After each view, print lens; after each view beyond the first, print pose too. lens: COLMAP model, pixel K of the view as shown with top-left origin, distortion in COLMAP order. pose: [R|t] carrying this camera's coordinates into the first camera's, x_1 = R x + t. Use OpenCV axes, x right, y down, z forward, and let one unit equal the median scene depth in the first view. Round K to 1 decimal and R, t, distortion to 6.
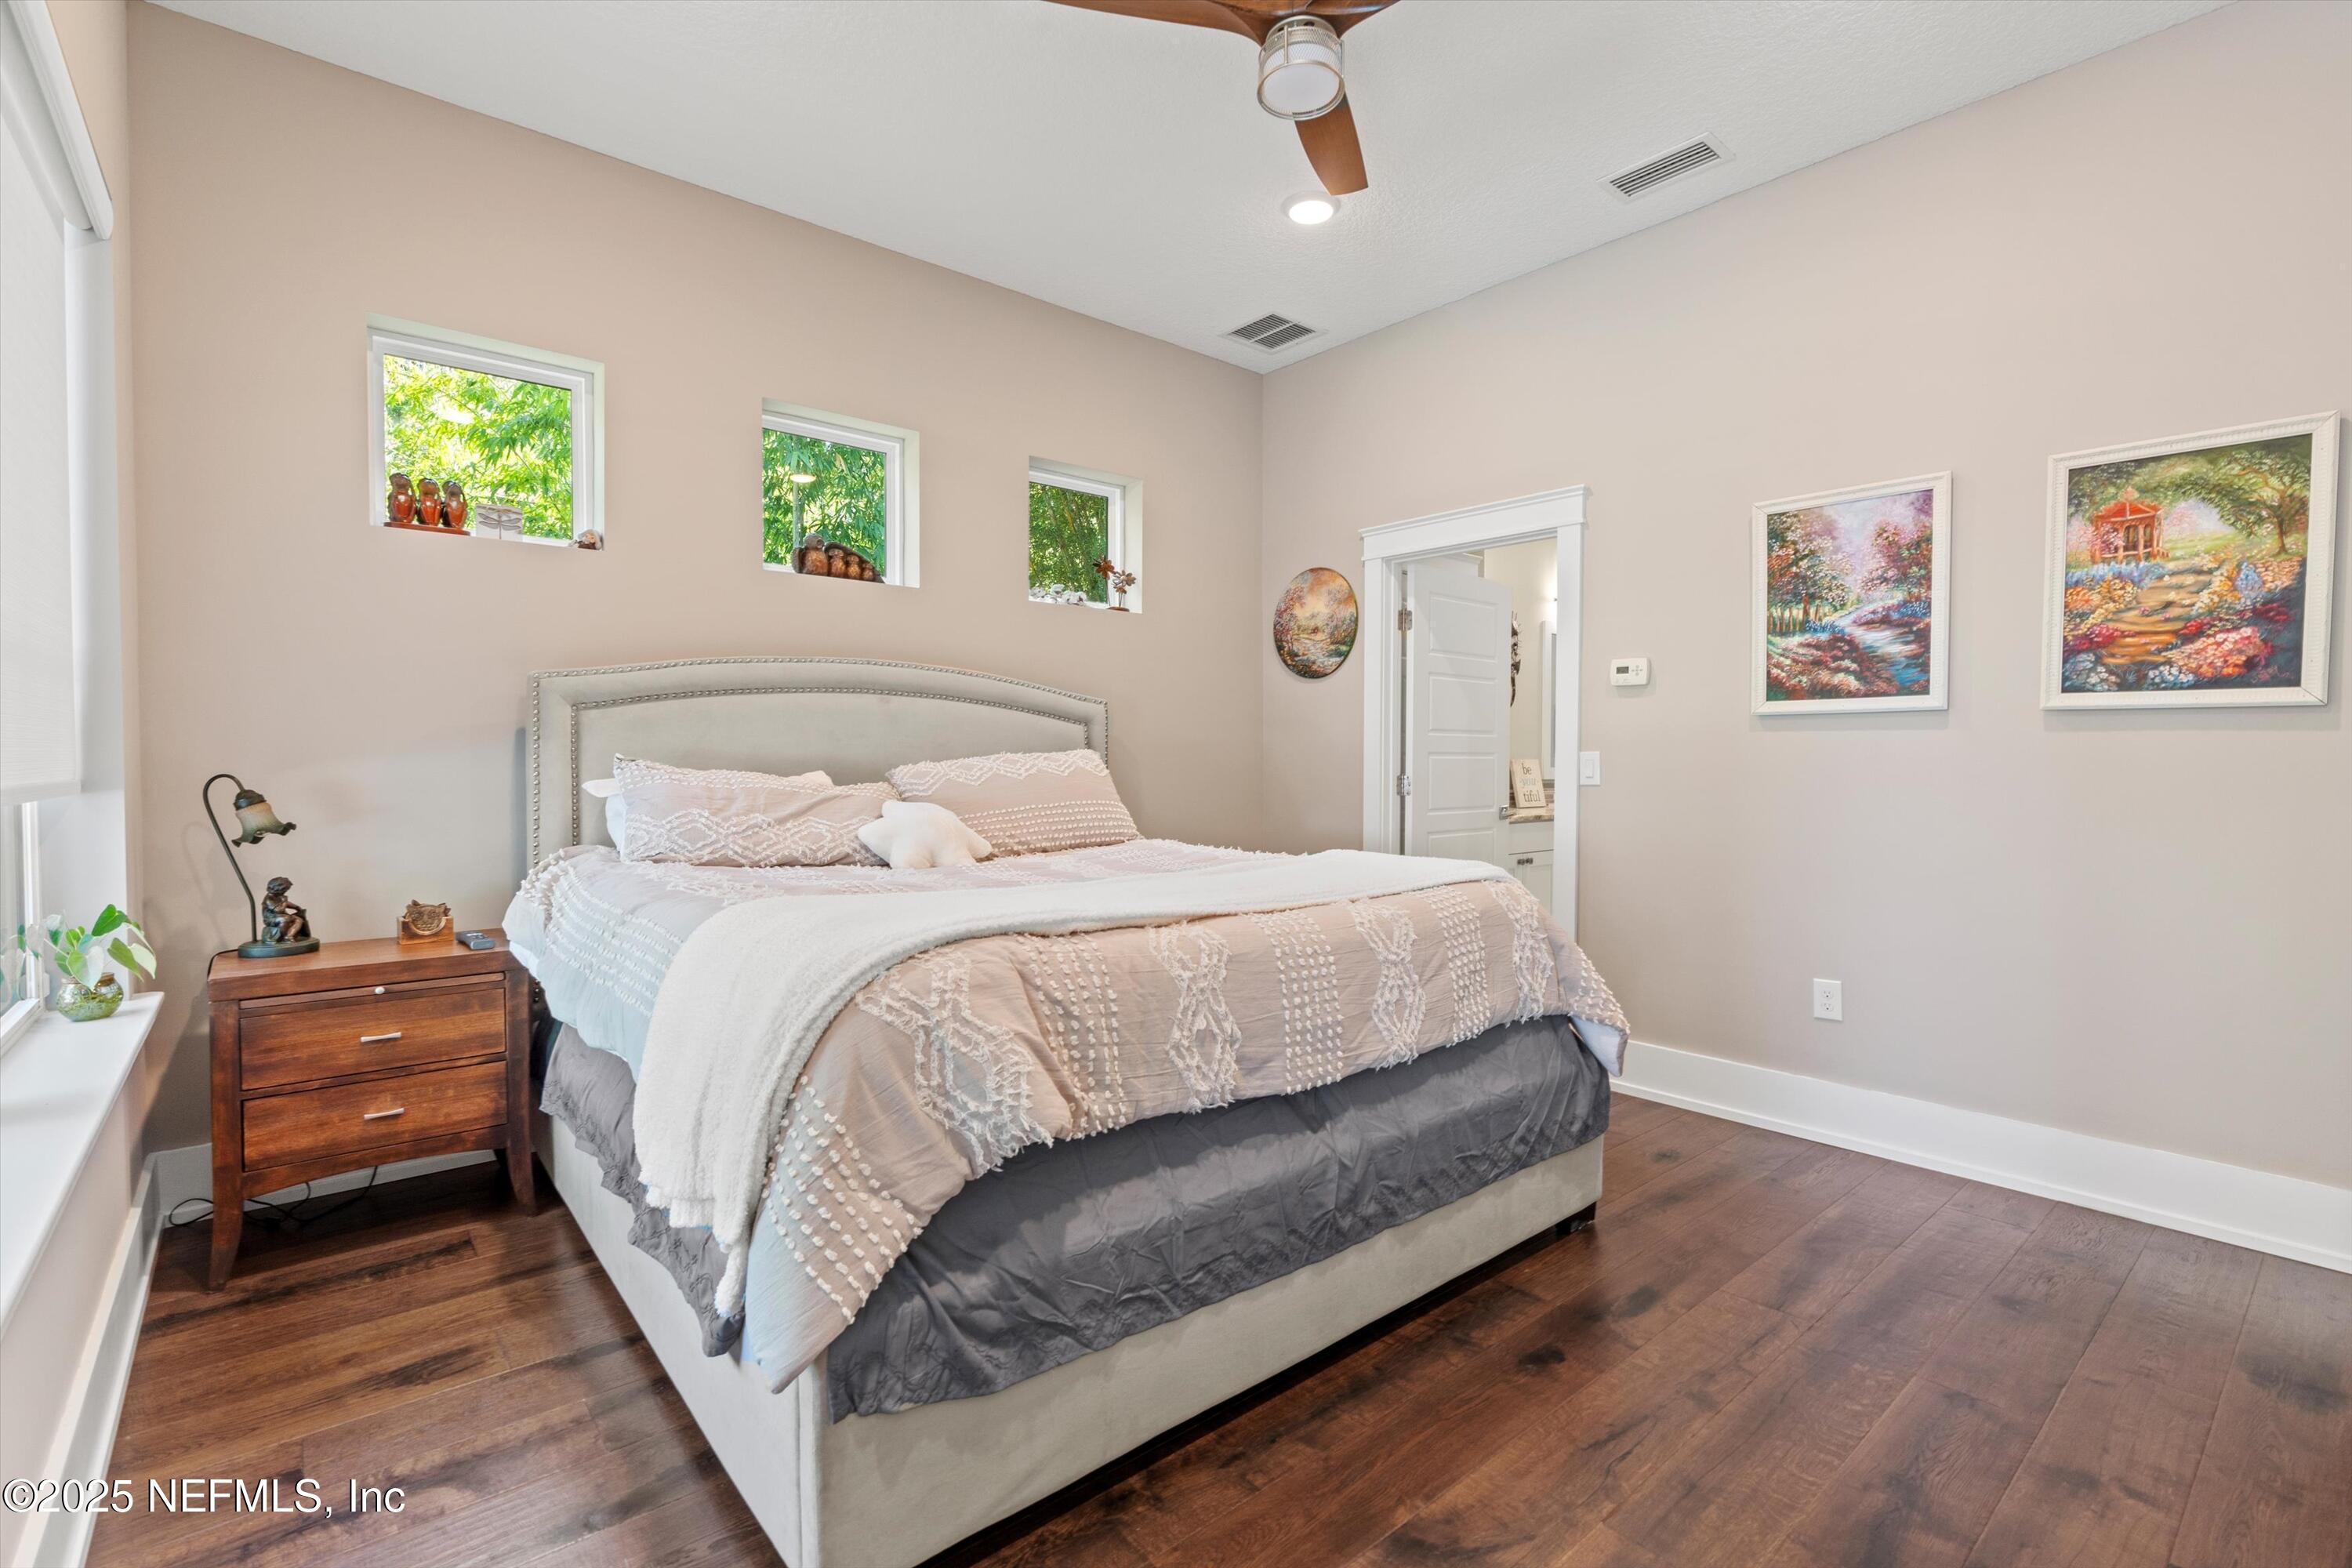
lens RADIAL K [[1045.4, 0, 1176.4], [0, 1045.4, 779.9], [0, 0, 1]] dist [-0.000741, -0.000032]
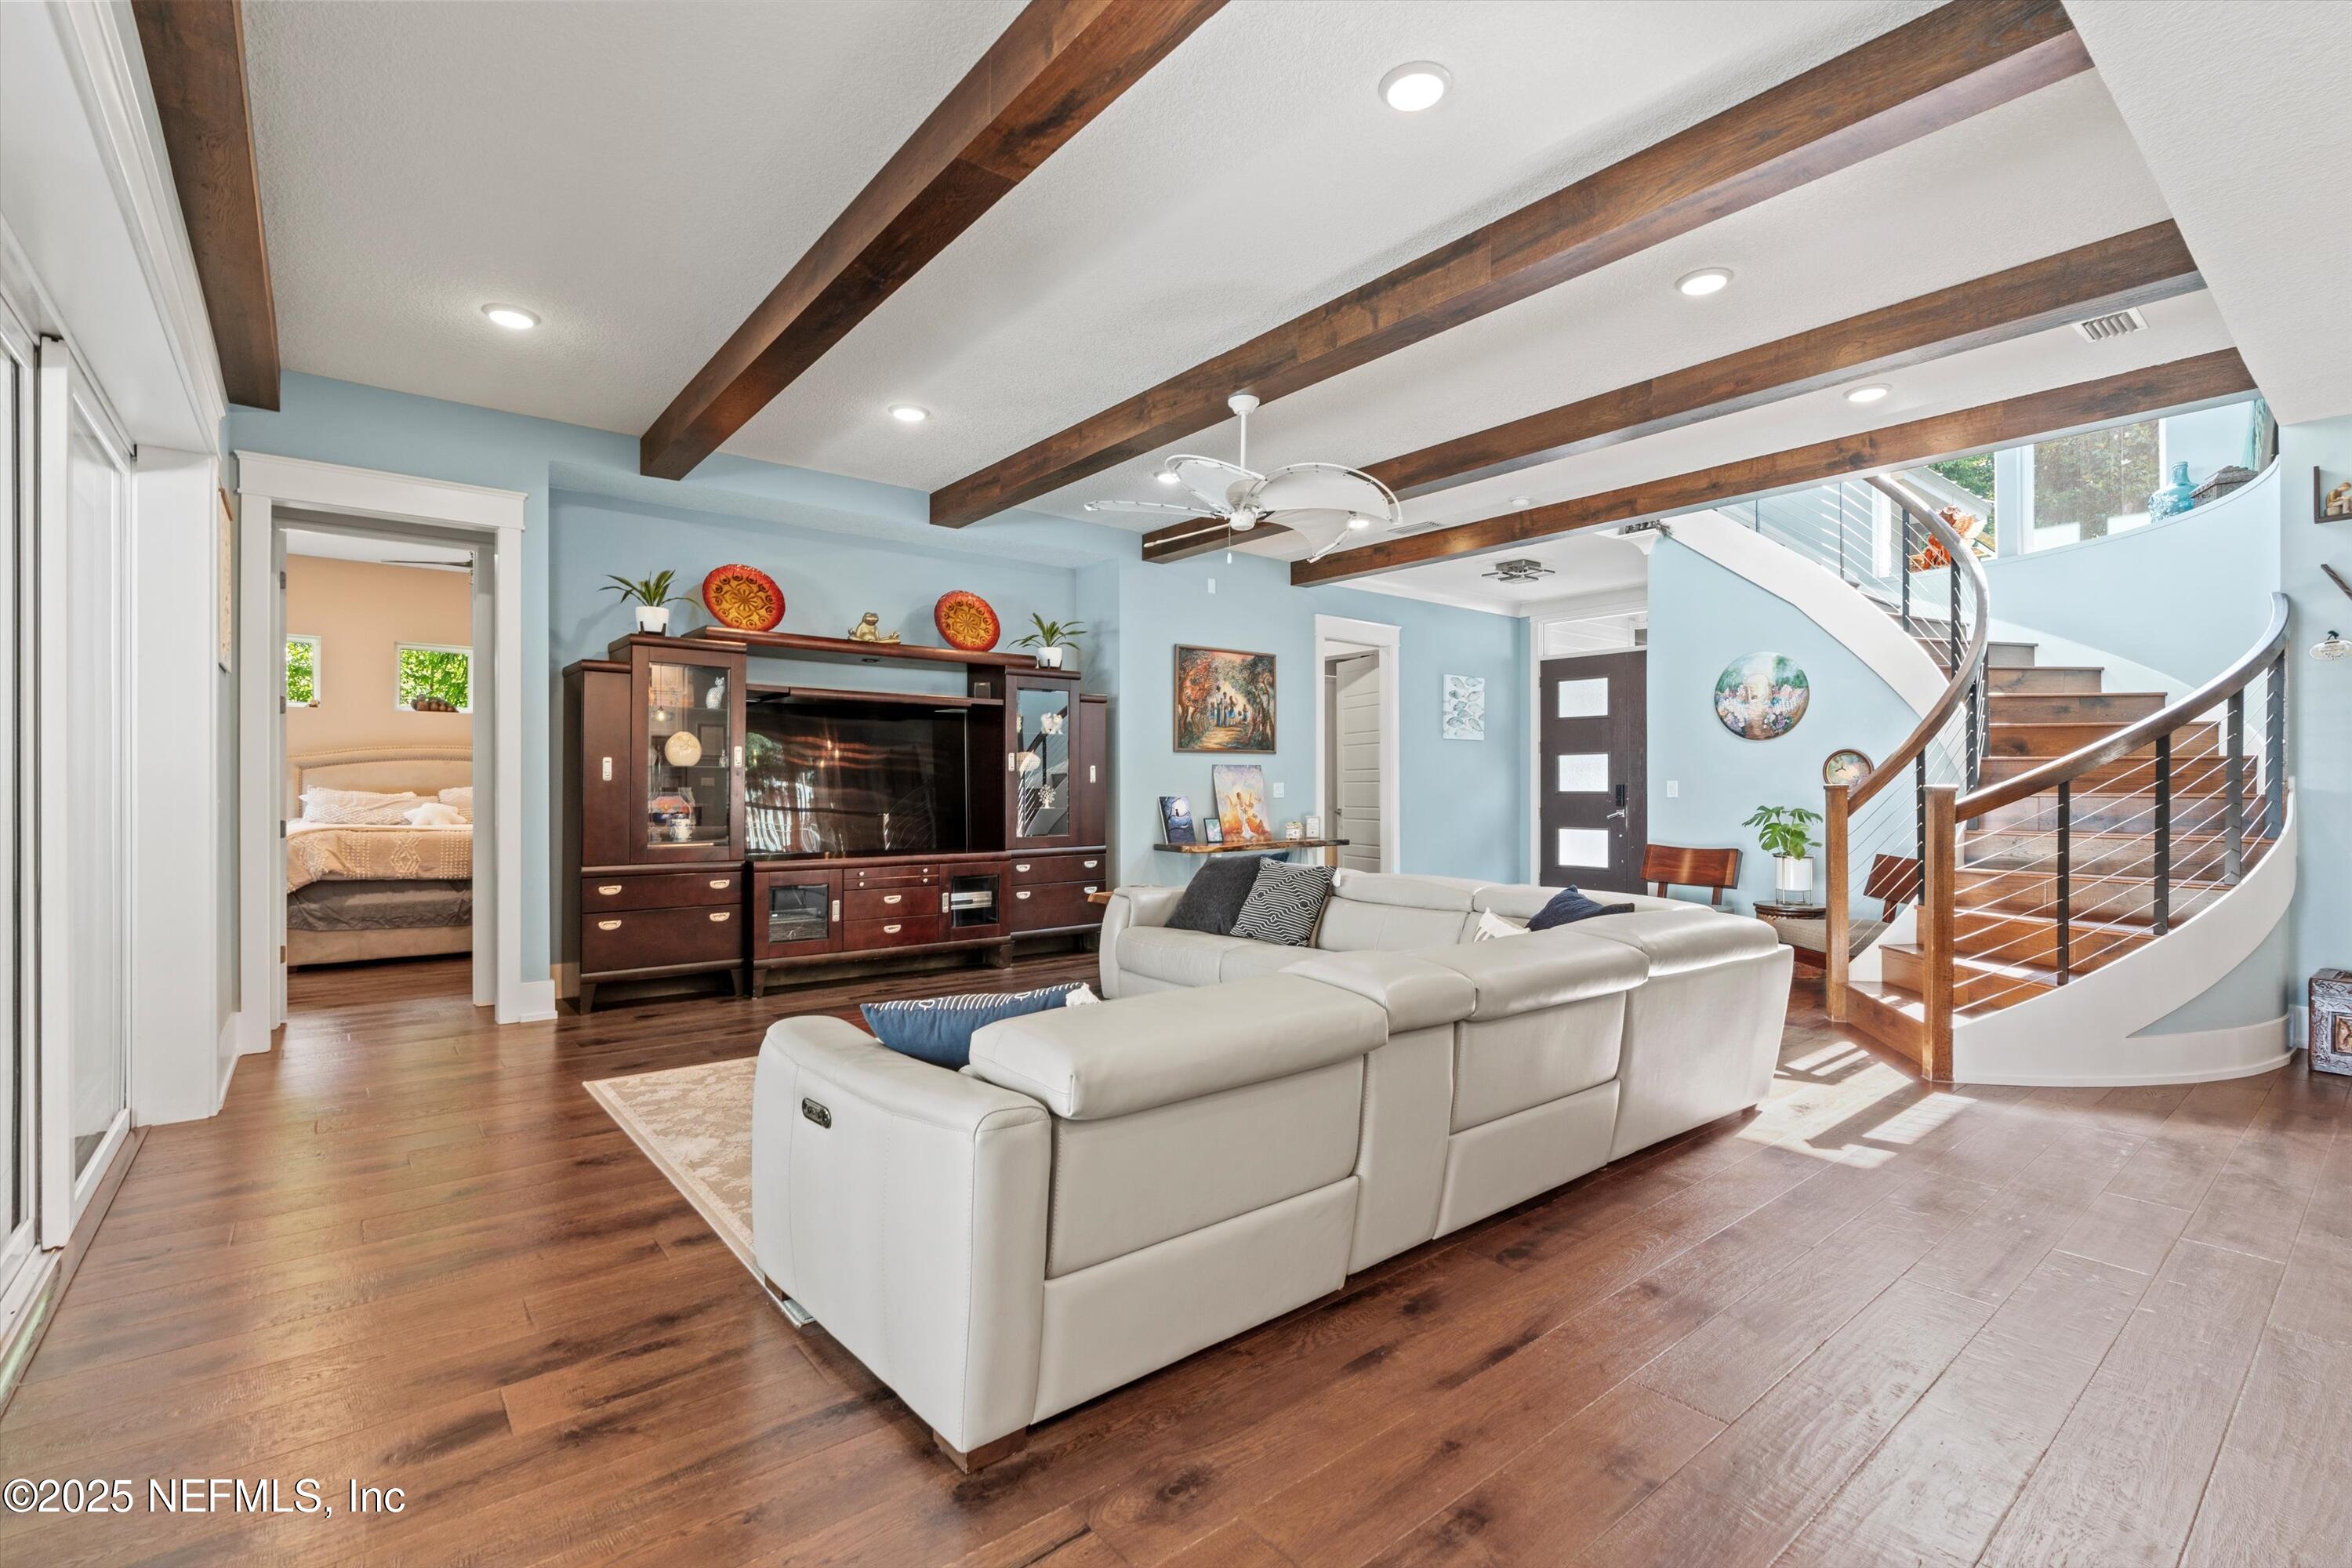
lens RADIAL K [[1045.4, 0, 1176.2], [0, 1045.4, 785.4], [0, 0, 1]] dist [-0.000741, -0.000032]
pose [[0.999528, -0.008148, -0.029636, 2.307542], [0.007339, 0.999600, -0.027301, 0.085238], [0.029847, 0.027071, 0.999188, -2.121086]]
